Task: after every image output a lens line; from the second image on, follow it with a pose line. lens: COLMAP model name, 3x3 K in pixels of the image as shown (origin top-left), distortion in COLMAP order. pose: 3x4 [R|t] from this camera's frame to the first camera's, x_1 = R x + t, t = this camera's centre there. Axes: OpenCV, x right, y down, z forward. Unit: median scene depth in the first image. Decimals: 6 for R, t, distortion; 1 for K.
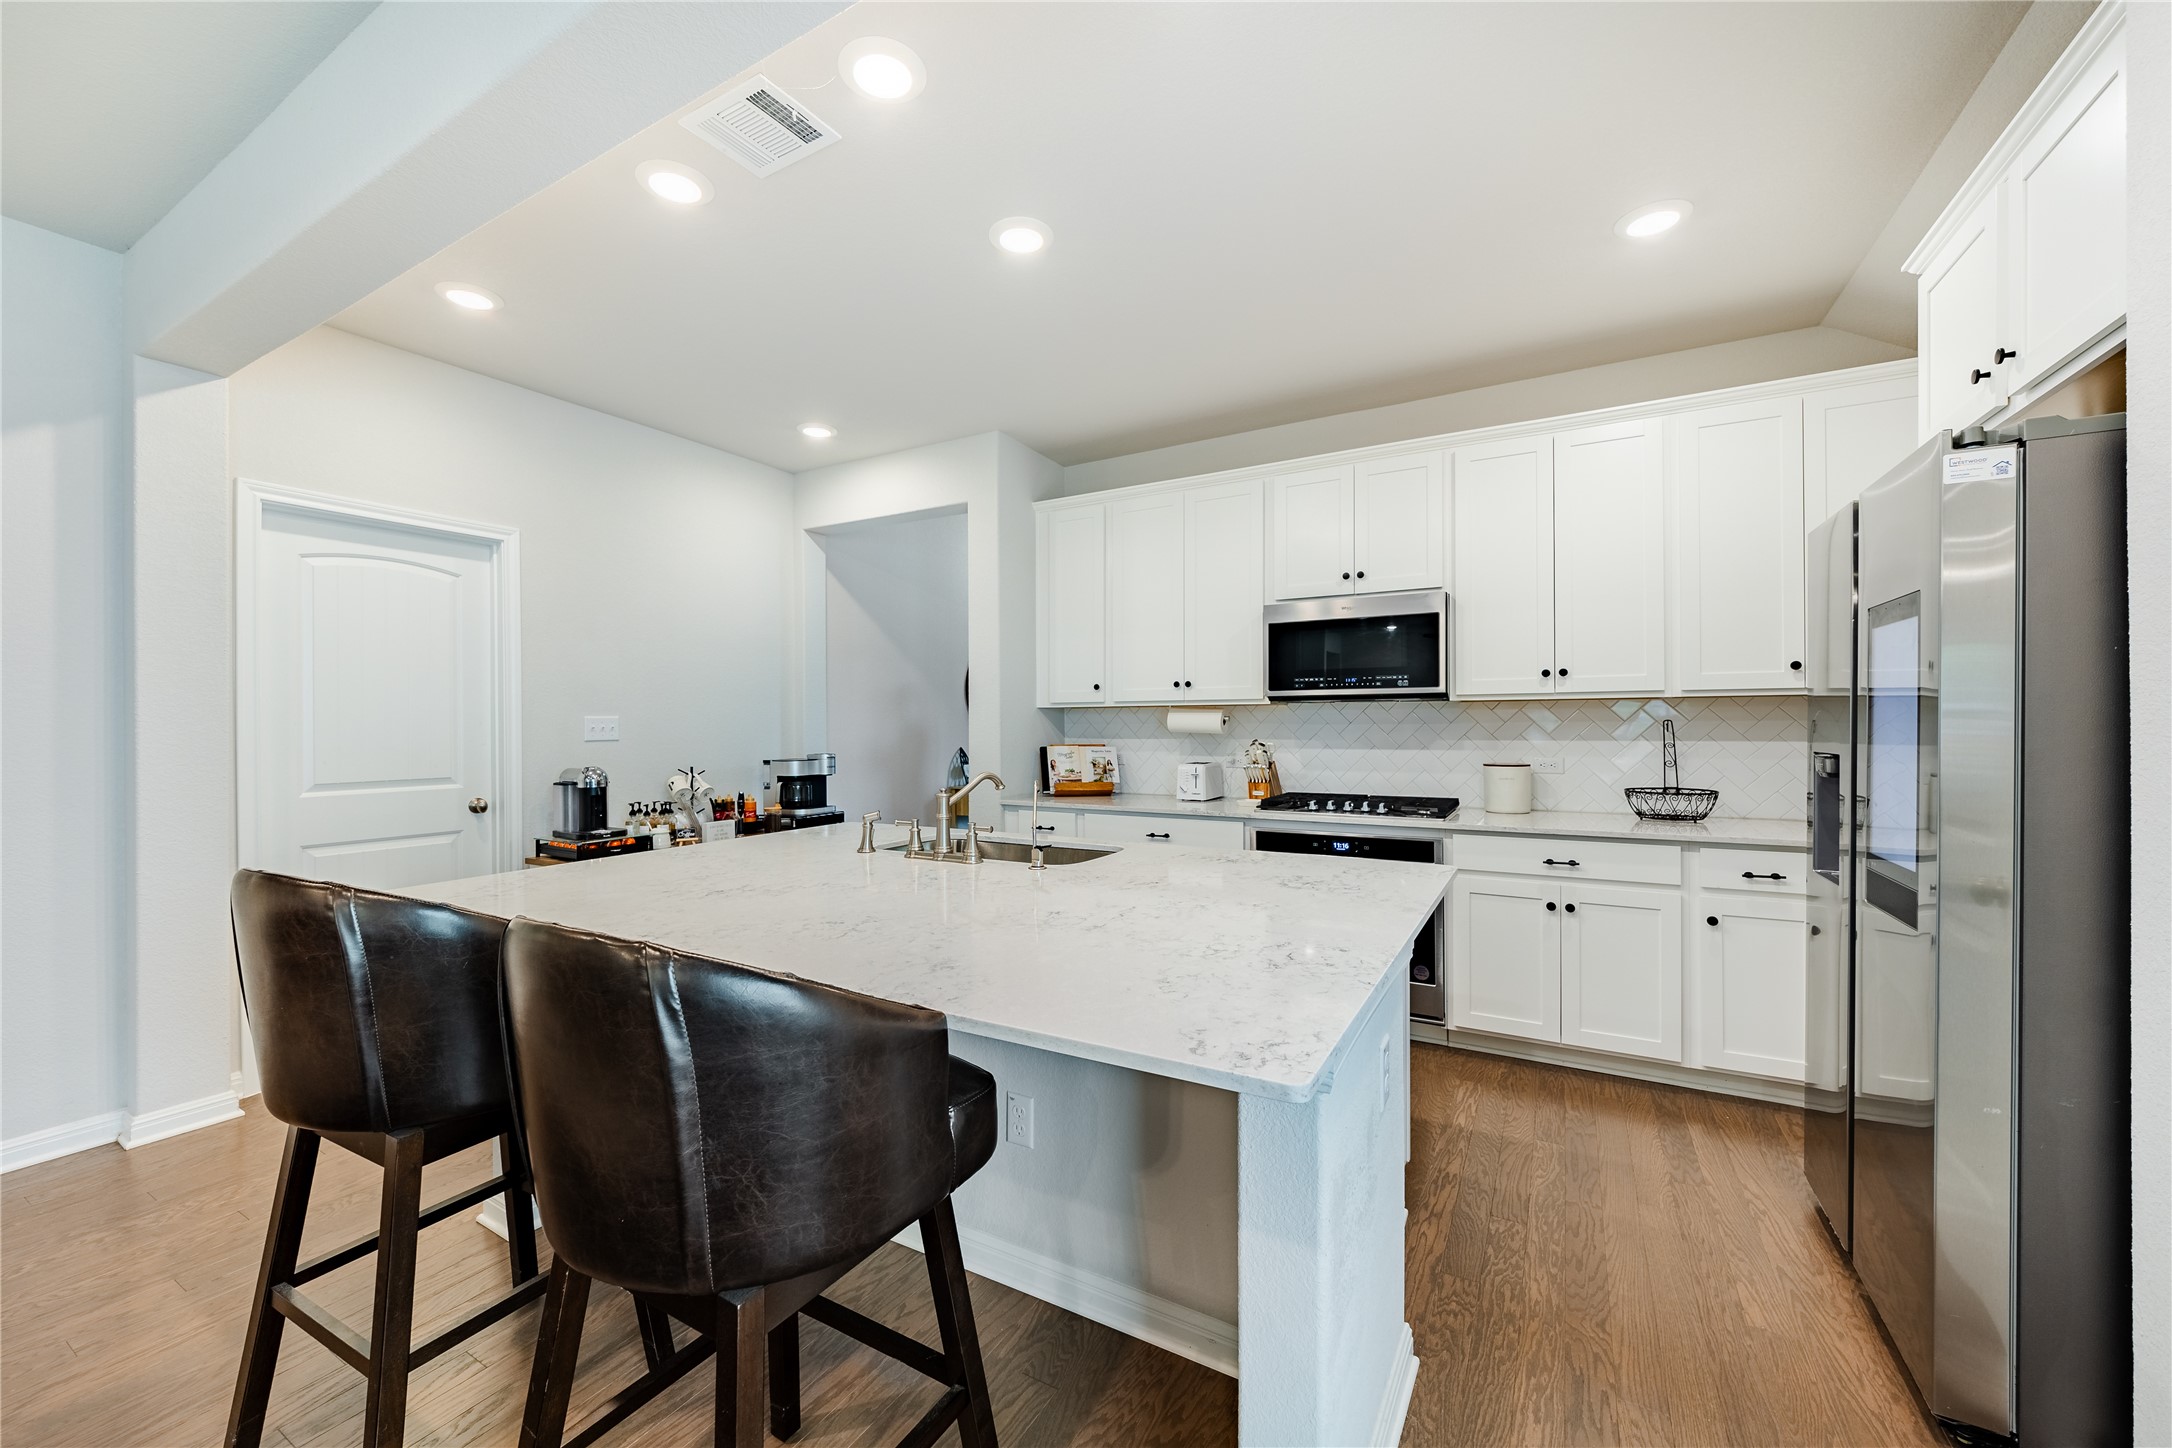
lens RADIAL K [[795.2, 0, 1095.9], [0, 795.2, 724.8], [0, 0, 1]] dist [-0.012629, 0.000066]
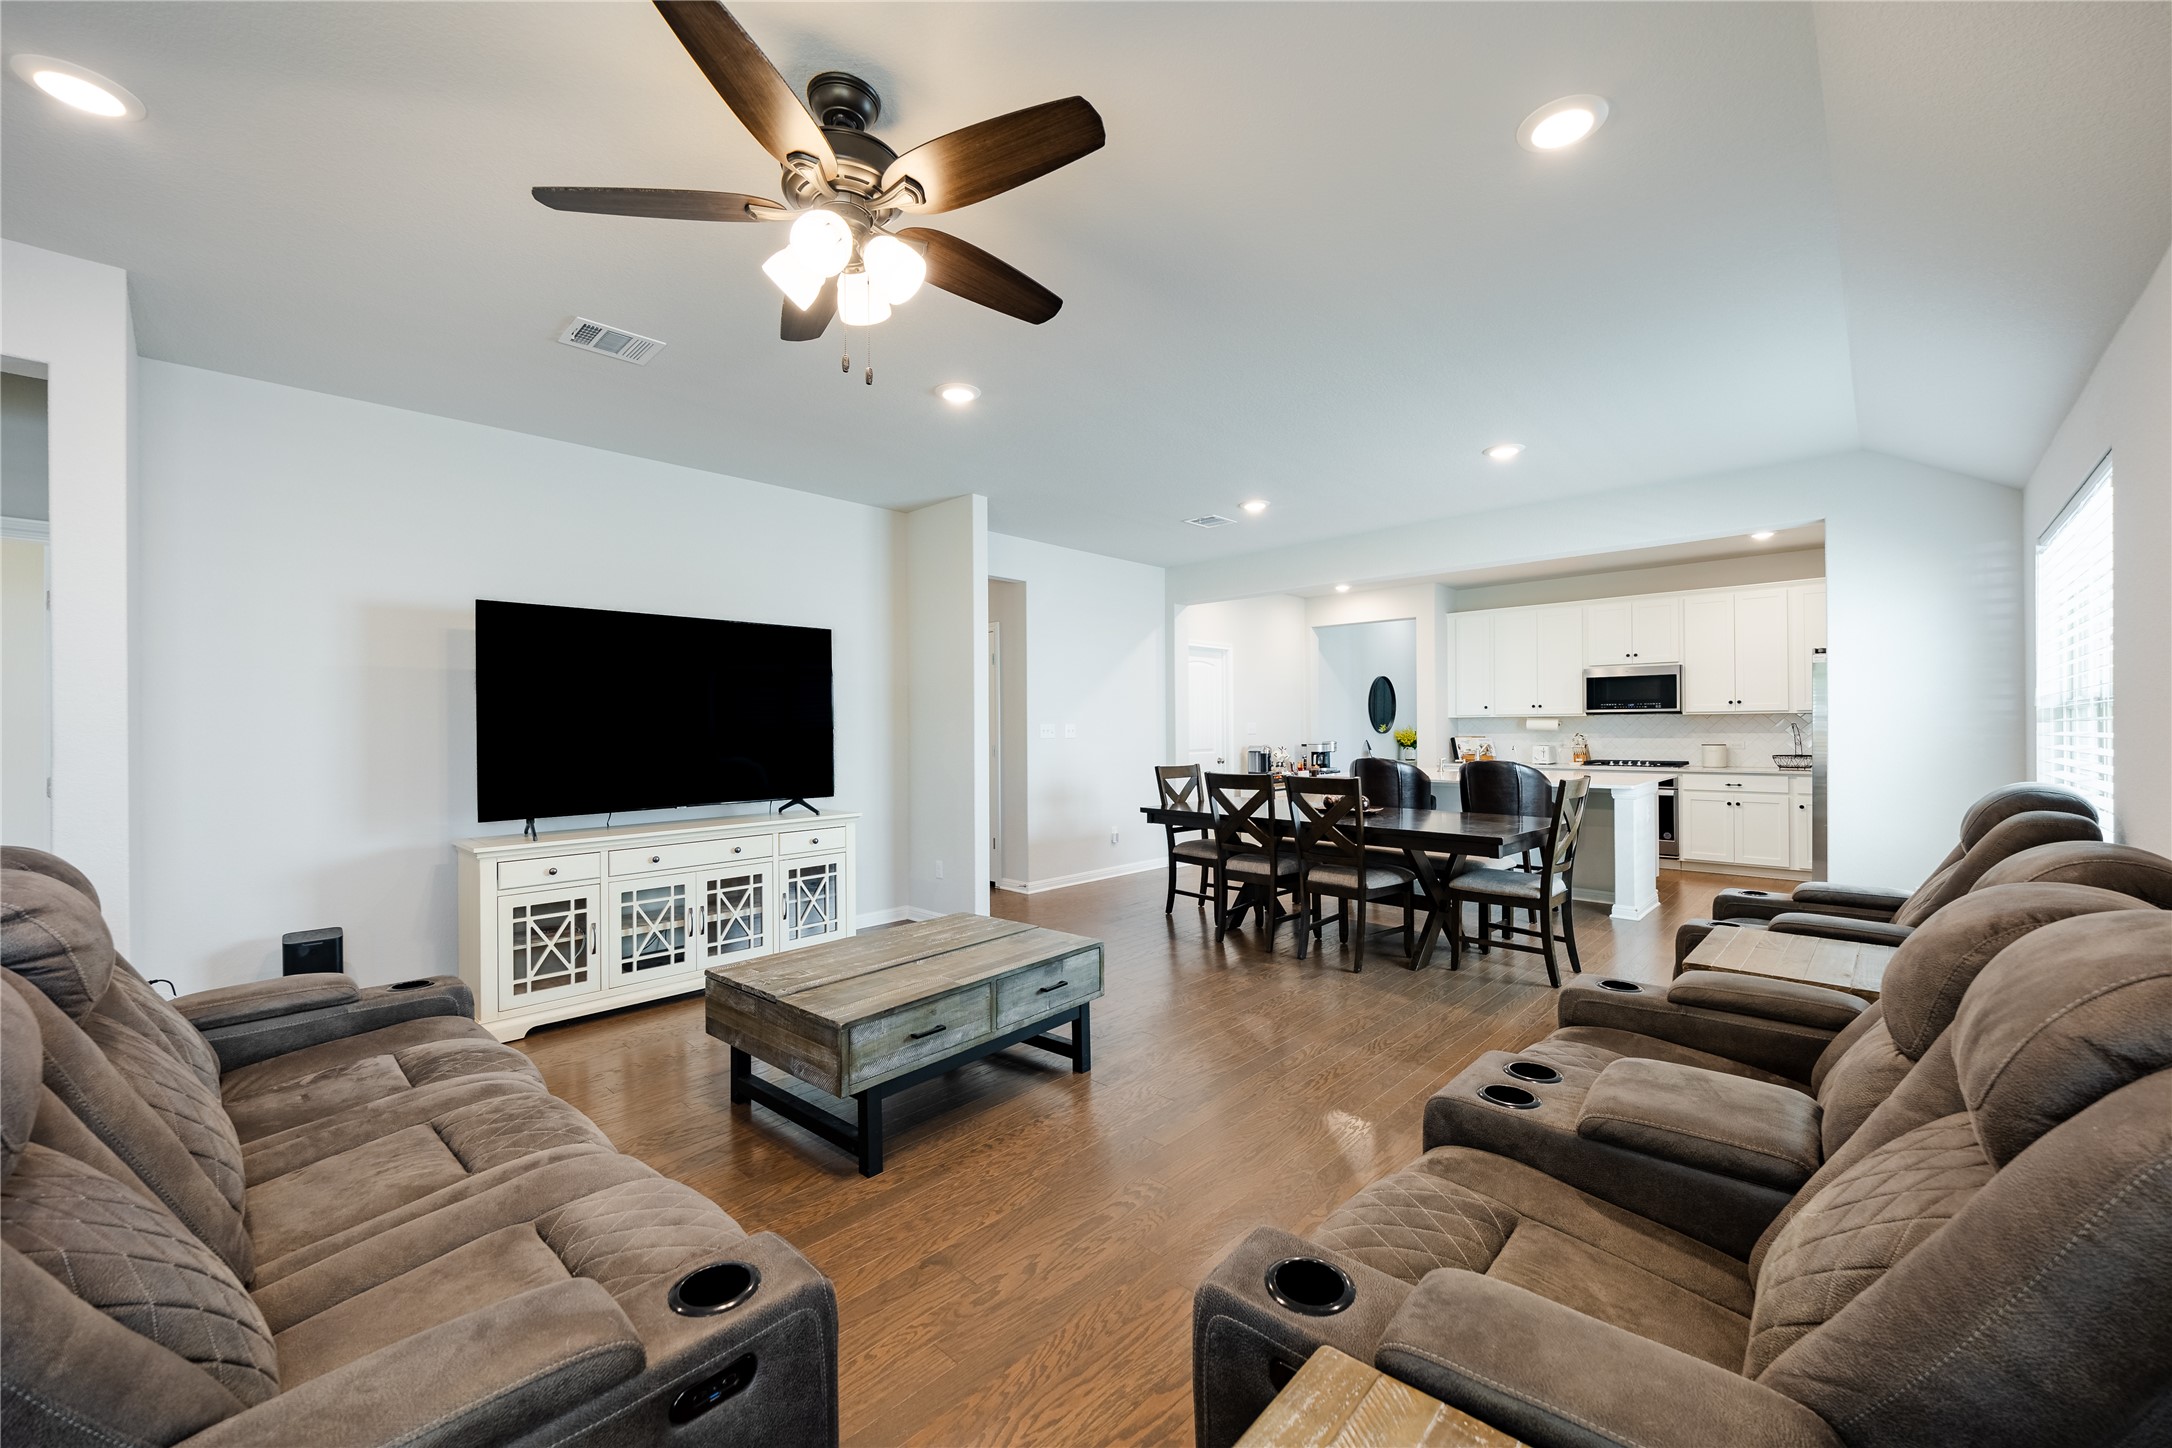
lens RADIAL K [[839.0, 0, 1076.8], [0, 839.0, 730.9], [0, 0, 1]] dist [-0.008161, 0.000601]
pose [[0.970922, -0.001533, -0.239390, -0.587698], [0.002464, 0.999991, 0.003586, 0.001389], [0.239383, -0.004072, 0.970917, -1.544001]]
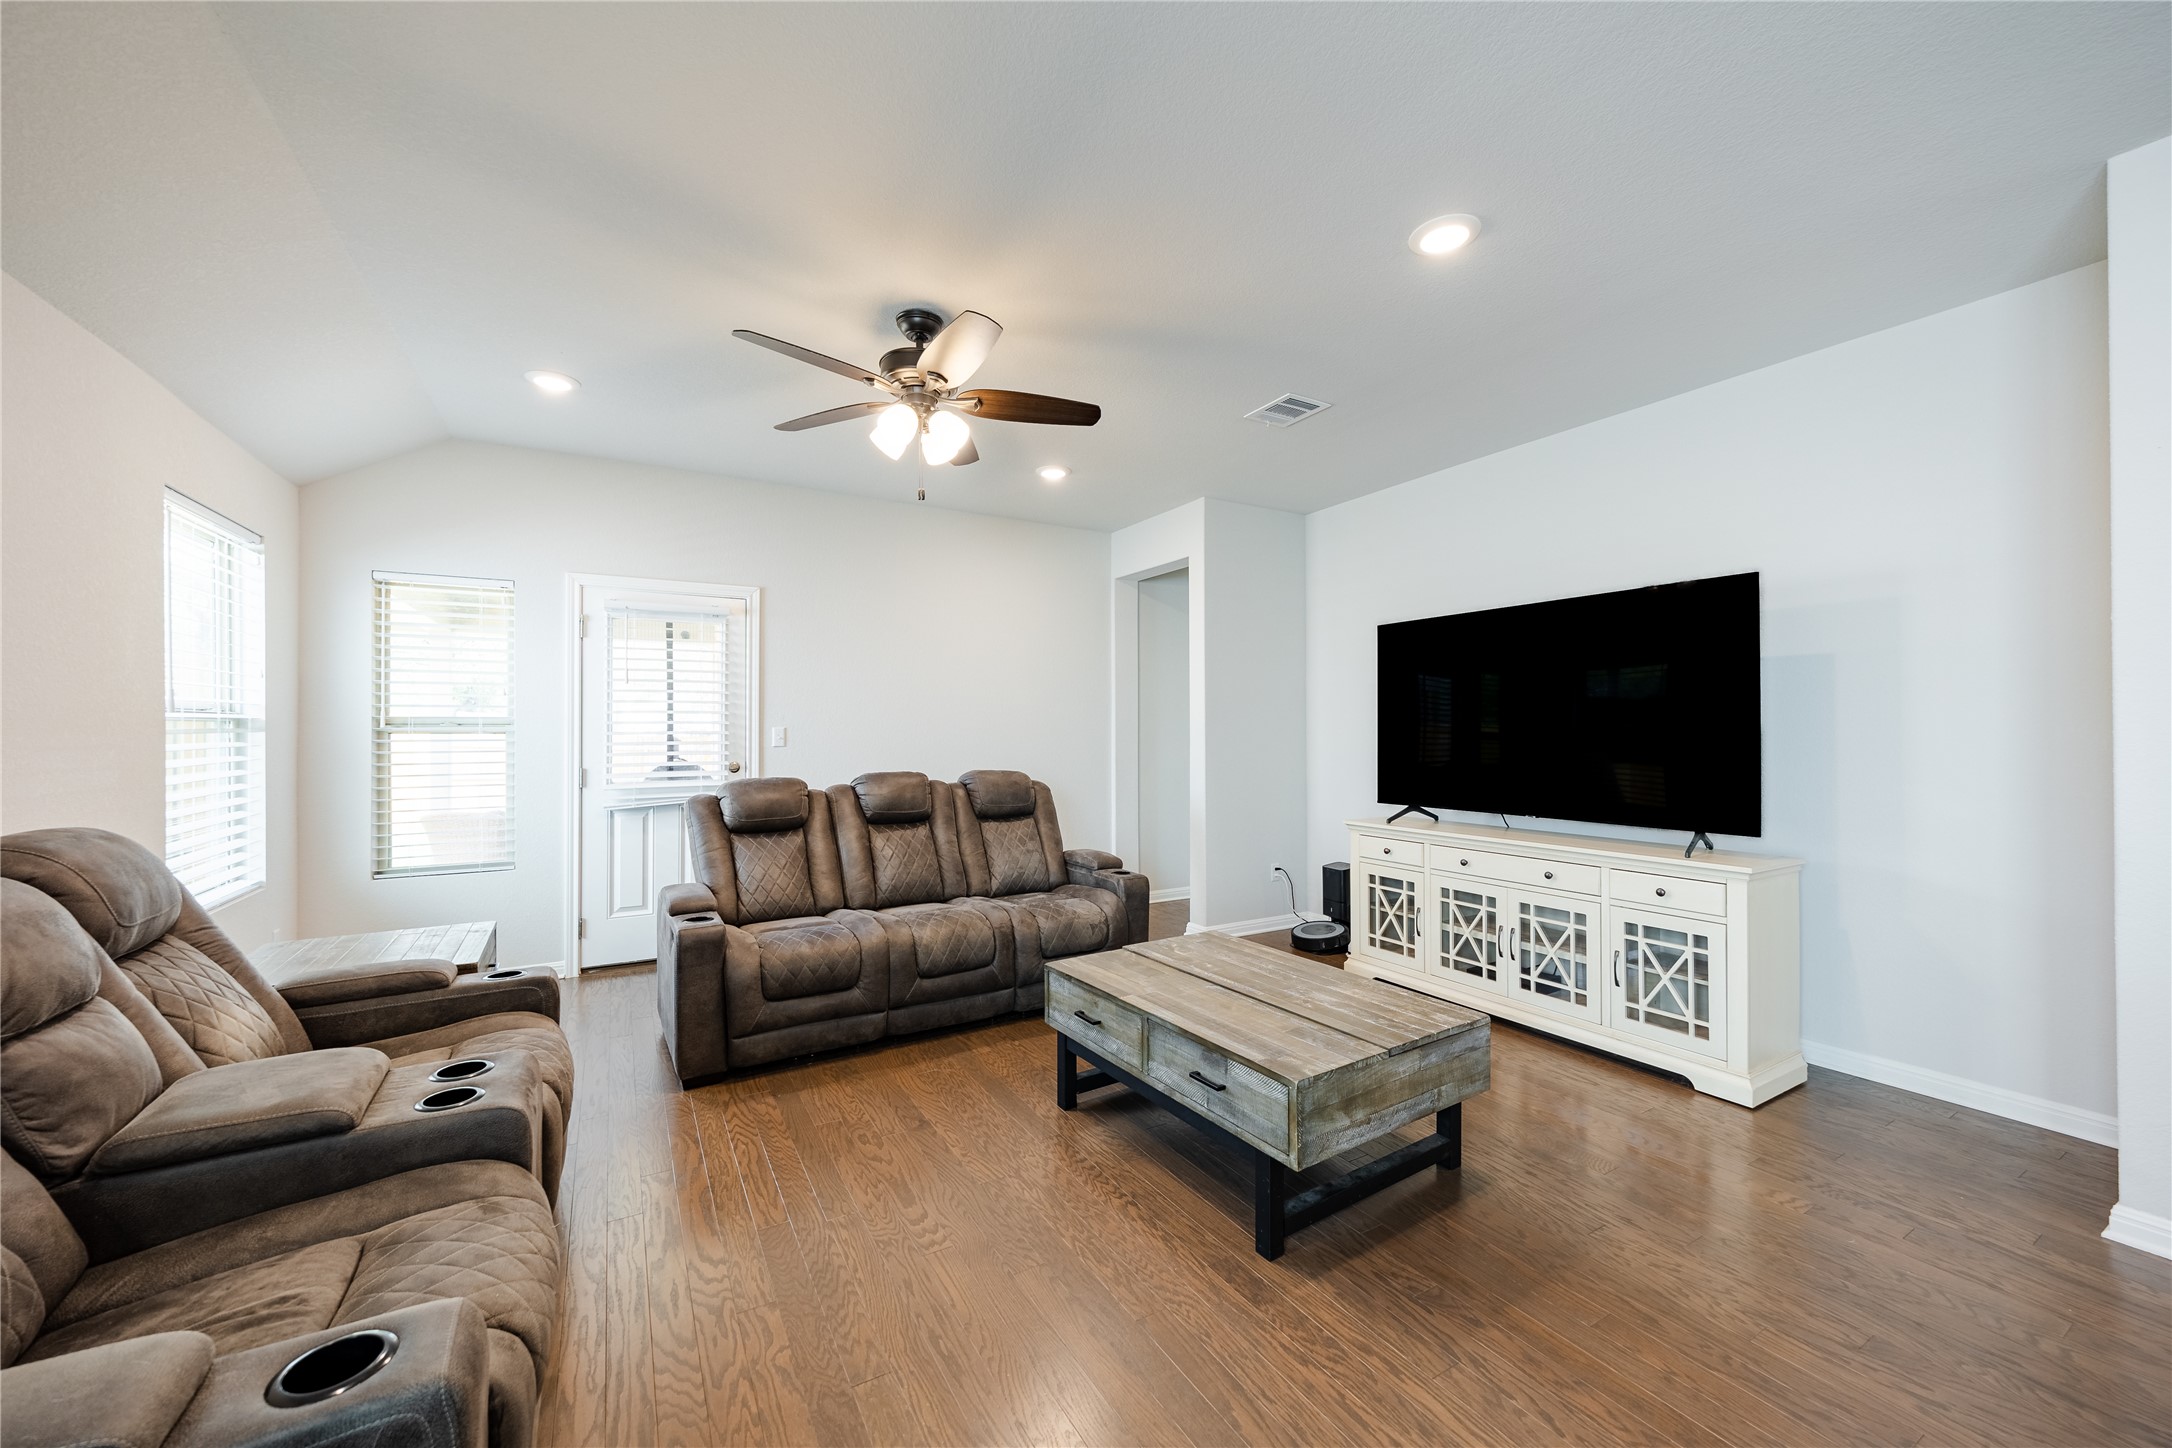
lens RADIAL K [[793.3, 0, 1063.1], [0, 793.3, 725.9], [0, 0, 1]] dist [-0.004231, -0.000869]
pose [[-0.504615, 0.001716, -0.863343, -0.233287], [0.003683, 0.999993, -0.000165, -0.004391], [0.863336, -0.003263, -0.504618, -0.484188]]
